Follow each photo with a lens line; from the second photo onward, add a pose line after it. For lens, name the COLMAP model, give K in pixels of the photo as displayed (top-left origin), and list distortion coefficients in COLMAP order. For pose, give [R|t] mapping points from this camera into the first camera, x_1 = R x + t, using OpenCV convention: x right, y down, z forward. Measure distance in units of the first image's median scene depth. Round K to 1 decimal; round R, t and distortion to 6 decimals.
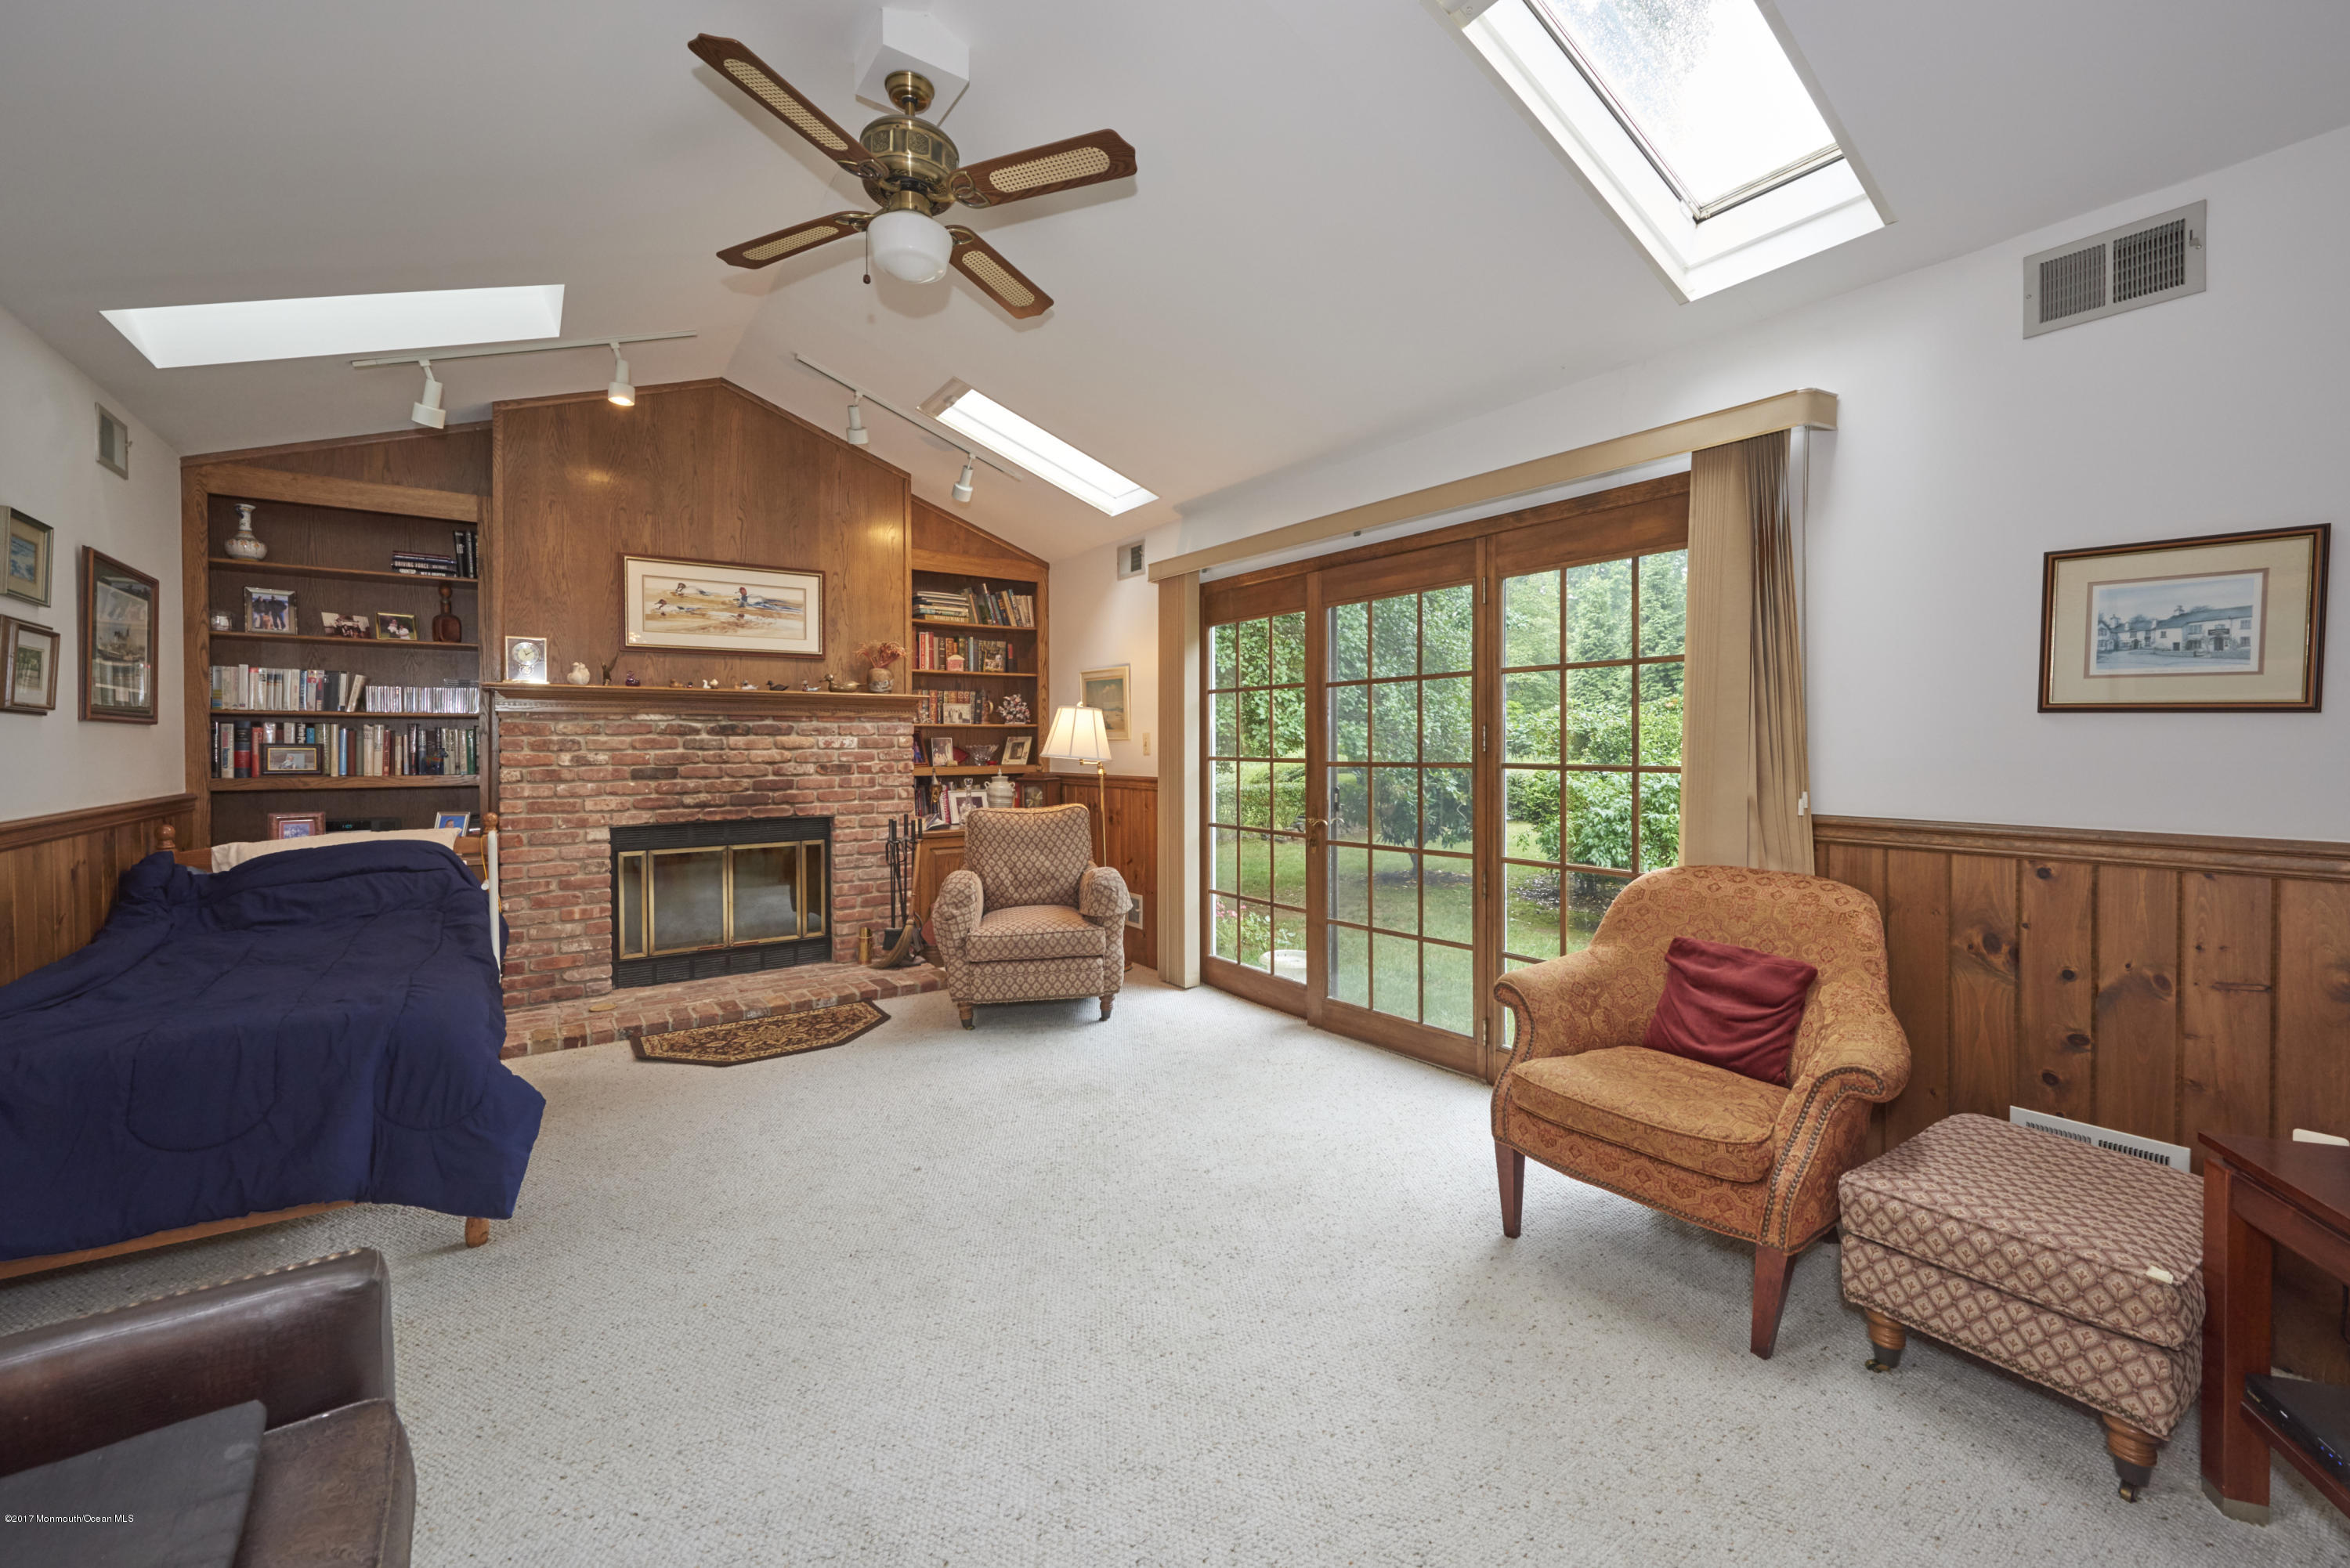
lens RADIAL K [[941.2, 0, 1178.5], [0, 941.2, 756.6], [0, 0, 1]] dist [-0.002125, -0.000036]
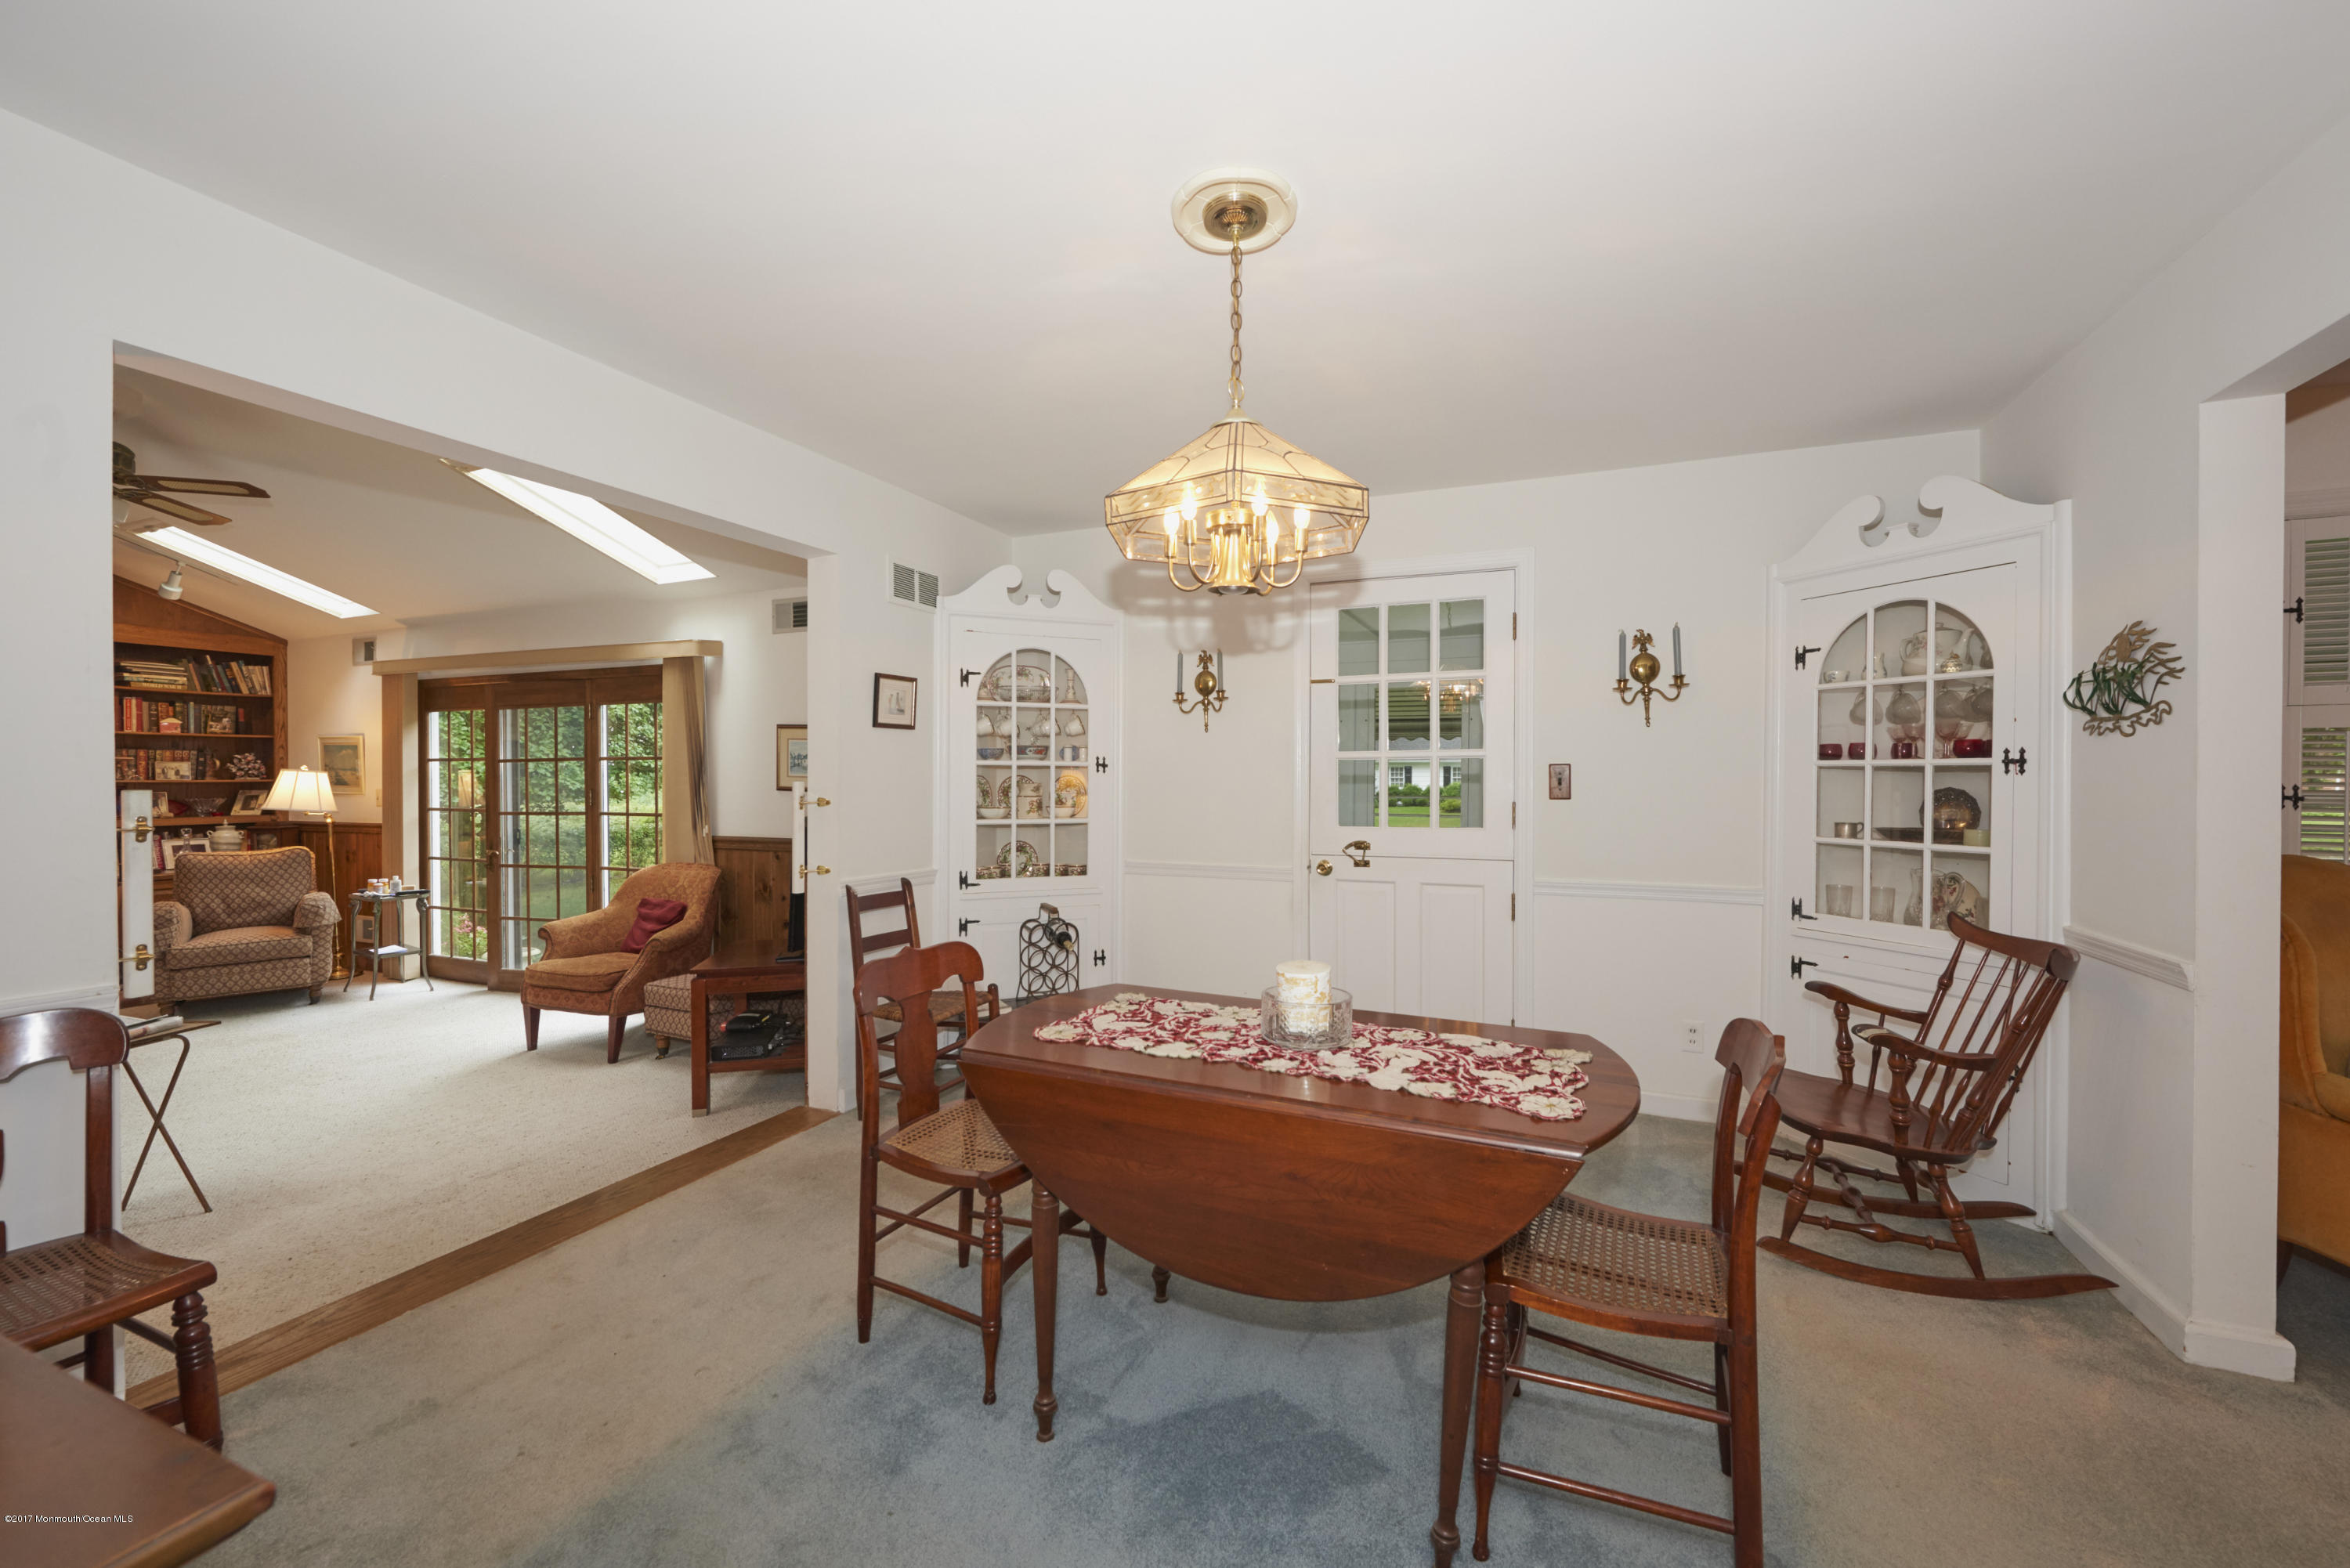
lens RADIAL K [[941.2, 0, 1196.5], [0, 941.2, 787.8], [0, 0, 1]] dist [-0.002125, -0.000036]
pose [[0.846166, -0.003886, 0.532906, 0.263128], [0.006267, 0.999977, -0.002658, -0.019514], [-0.532883, 0.005588, 0.846170, -0.783159]]
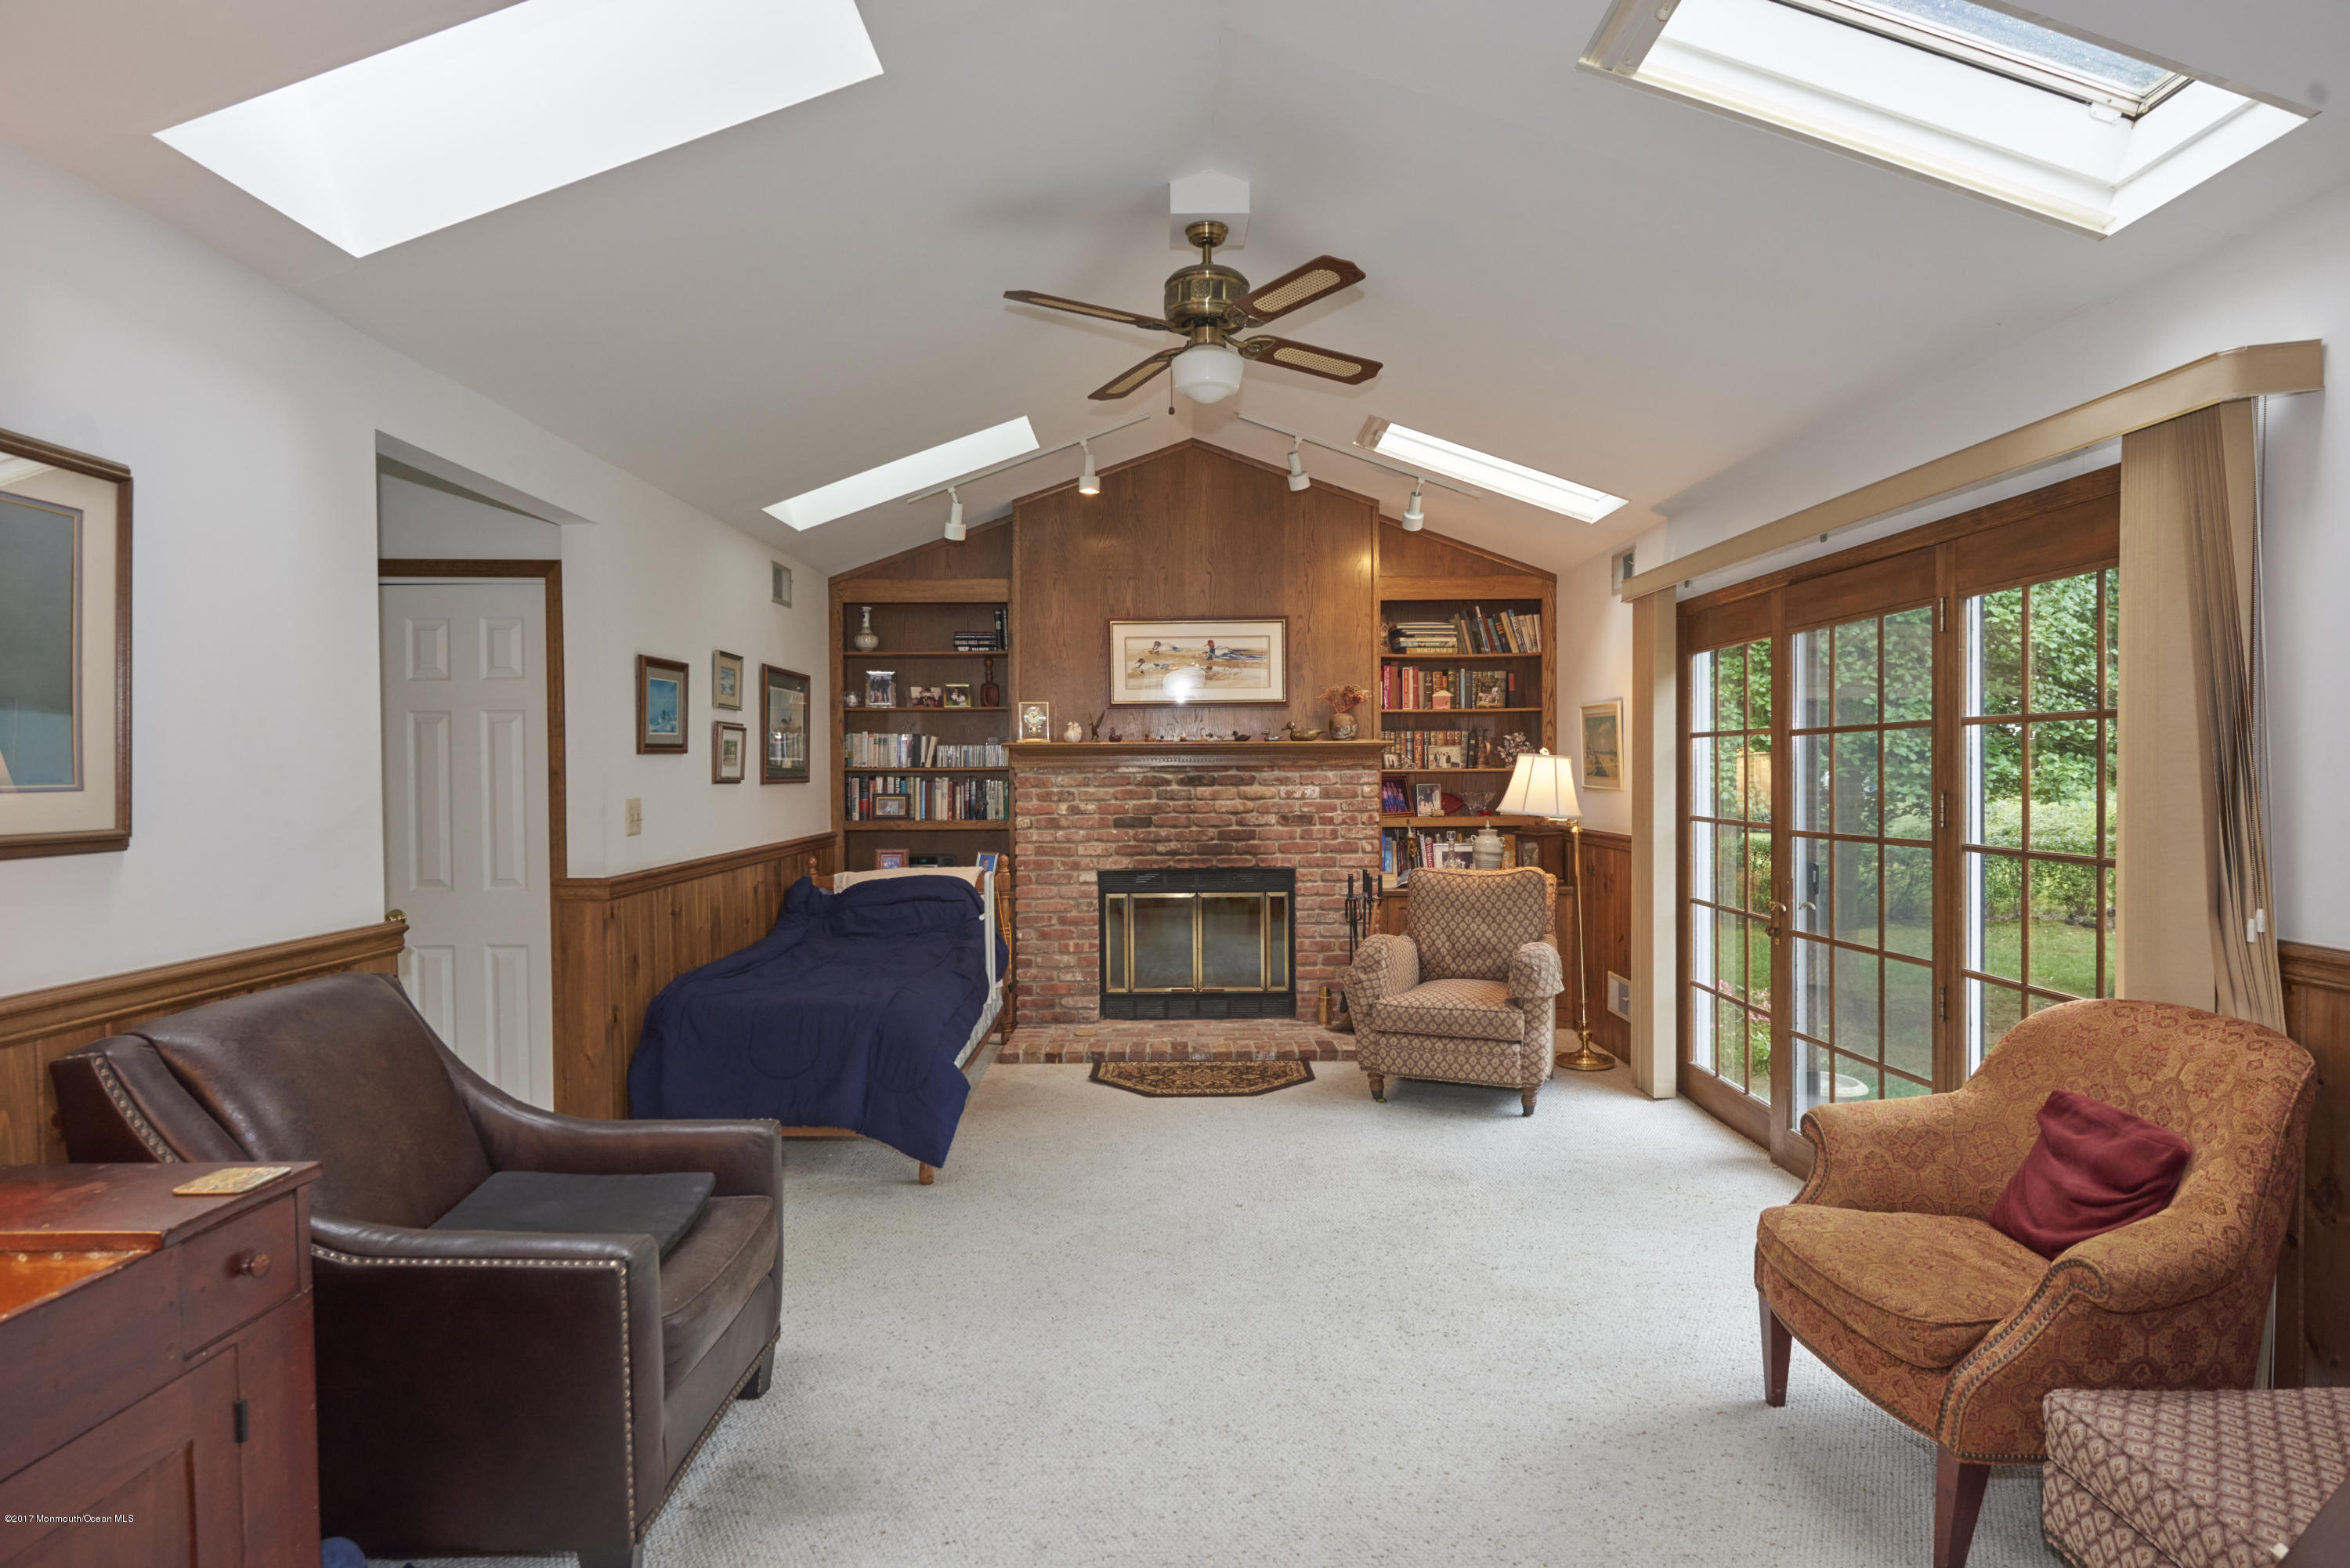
lens RADIAL K [[1236.9, 0, 1170.6], [0, 1236.9, 785.2], [0, 0, 1]] dist [-0.006366, -0.002102]
pose [[0.816446, 0.005514, -0.577396, 0.297266], [-0.002786, 0.999980, 0.005610, -0.032877], [0.577416, -0.002972, 0.816445, -0.127806]]
